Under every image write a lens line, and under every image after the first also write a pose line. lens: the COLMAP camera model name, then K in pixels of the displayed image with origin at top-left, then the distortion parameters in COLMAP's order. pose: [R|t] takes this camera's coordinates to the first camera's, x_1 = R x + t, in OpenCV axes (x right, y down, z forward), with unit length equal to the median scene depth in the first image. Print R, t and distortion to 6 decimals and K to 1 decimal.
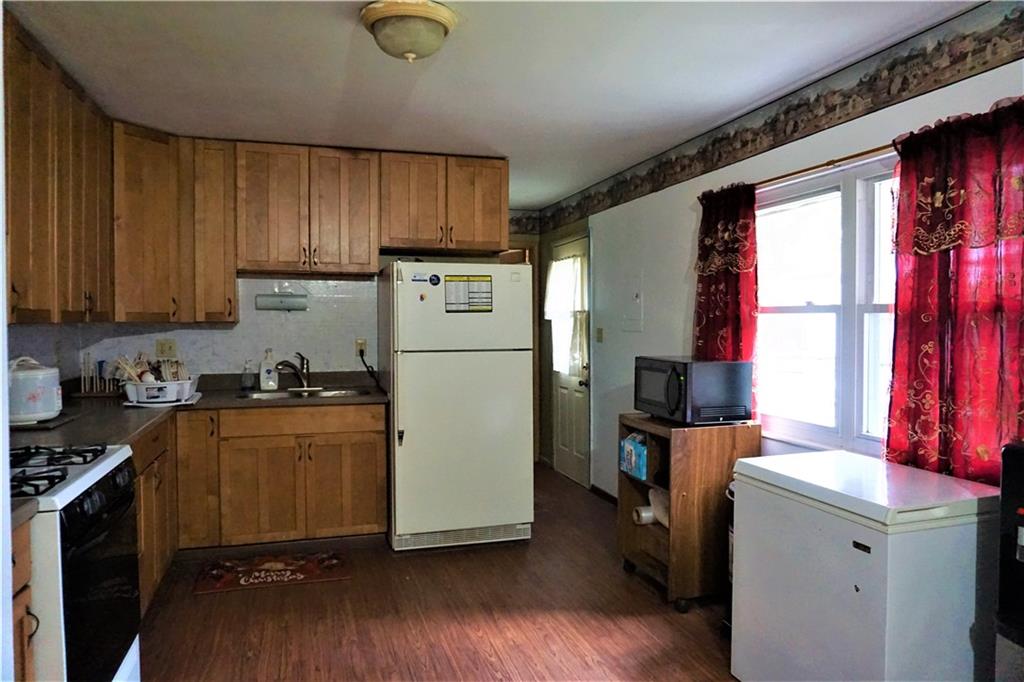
lens RADIAL K [[683.9, 0, 516.3], [0, 683.9, 341.8], [0, 0, 1]] dist [-0.002876, 0.001563]
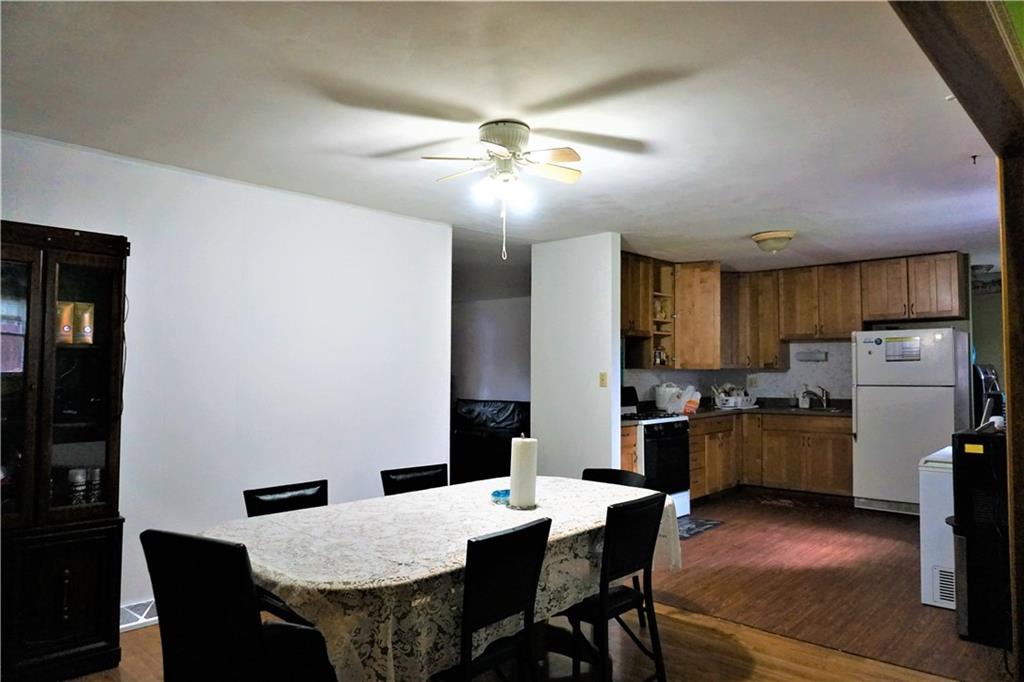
lens RADIAL K [[683.9, 0, 511.8], [0, 683.9, 339.4], [0, 0, 1]] dist [-0.002876, 0.001563]
pose [[0.528485, -0.042893, -0.847859, 0.759850], [-0.021084, 0.997752, -0.063617, 0.024897], [0.848681, 0.051497, 0.526392, -0.563862]]
